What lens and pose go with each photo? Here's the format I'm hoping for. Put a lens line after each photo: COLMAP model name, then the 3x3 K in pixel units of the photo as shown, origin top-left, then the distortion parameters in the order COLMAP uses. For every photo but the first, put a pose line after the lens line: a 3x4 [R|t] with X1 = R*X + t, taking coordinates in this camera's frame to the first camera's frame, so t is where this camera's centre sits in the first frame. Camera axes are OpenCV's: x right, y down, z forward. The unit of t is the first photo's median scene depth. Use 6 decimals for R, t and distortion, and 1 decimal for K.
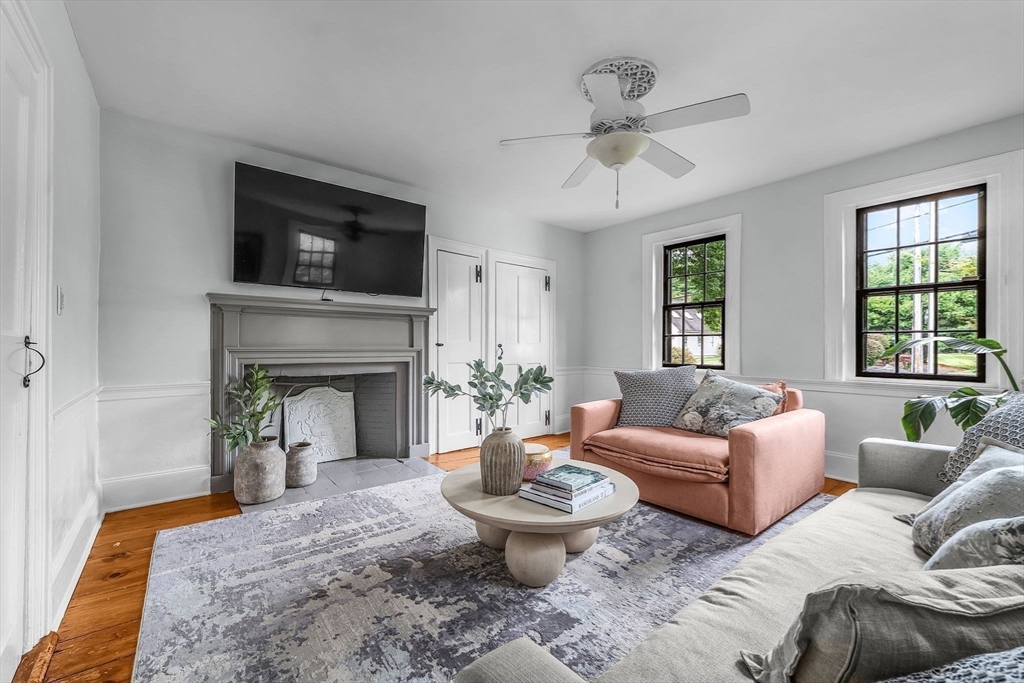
lens RADIAL K [[413.3, 0, 513.4], [0, 413.3, 345.1], [0, 0, 1]] dist [-0.000633, -0.000011]
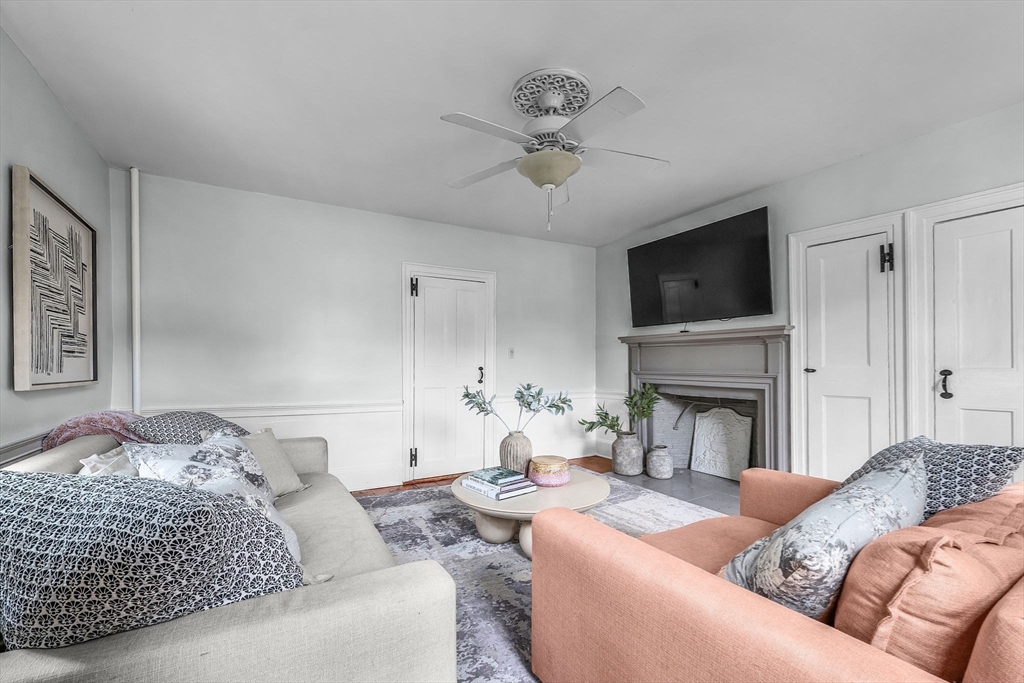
lens RADIAL K [[413.3, 0, 511.7], [0, 413.3, 363.0], [0, 0, 1]] dist [-0.000633, -0.000011]
pose [[-0.121726, -0.006541, -0.992542, 0.729138], [0.001085, 0.999977, -0.006723, -0.011392], [0.992563, -0.001895, -0.121716, 0.618594]]
